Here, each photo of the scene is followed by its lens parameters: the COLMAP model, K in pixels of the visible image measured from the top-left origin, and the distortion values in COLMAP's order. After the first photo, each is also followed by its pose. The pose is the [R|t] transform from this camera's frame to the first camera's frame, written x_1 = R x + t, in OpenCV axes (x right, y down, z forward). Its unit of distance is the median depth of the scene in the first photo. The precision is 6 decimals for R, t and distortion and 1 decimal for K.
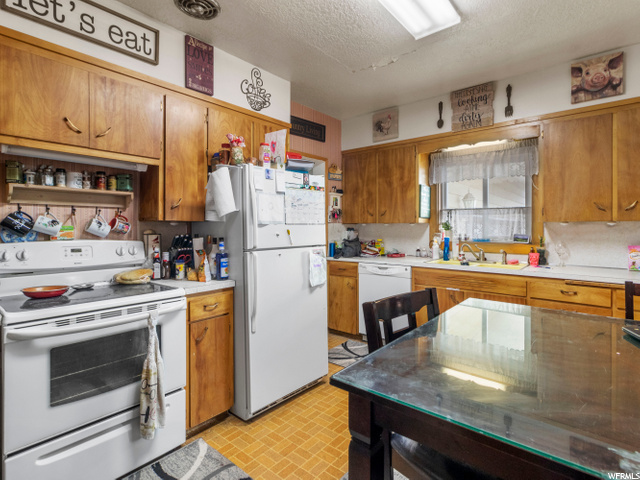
lens RADIAL K [[329.5, 0, 326.7], [0, 329.5, 241.3], [0, 0, 1]] dist [0.000216, 0.000651]
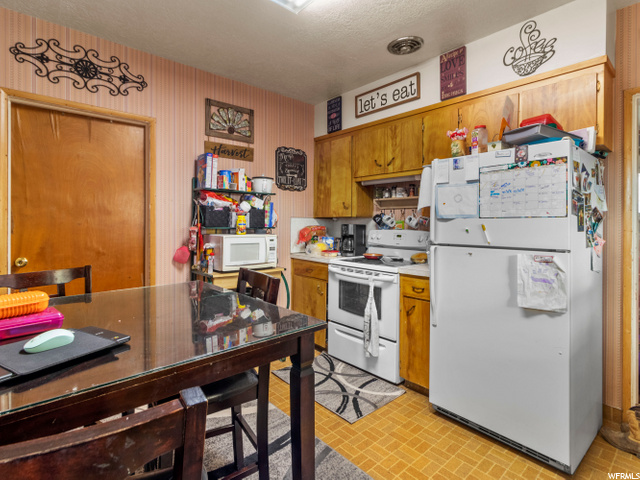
lens RADIAL K [[328.5, 0, 319.4], [0, 328.5, 236.7], [0, 0, 1]] dist [-0.000560, 0.000150]
pose [[-0.155756, 0.045724, -0.986737, 0.835234], [-0.042750, 0.997680, 0.052980, -0.034955], [0.986870, 0.050434, -0.153440, 0.809866]]
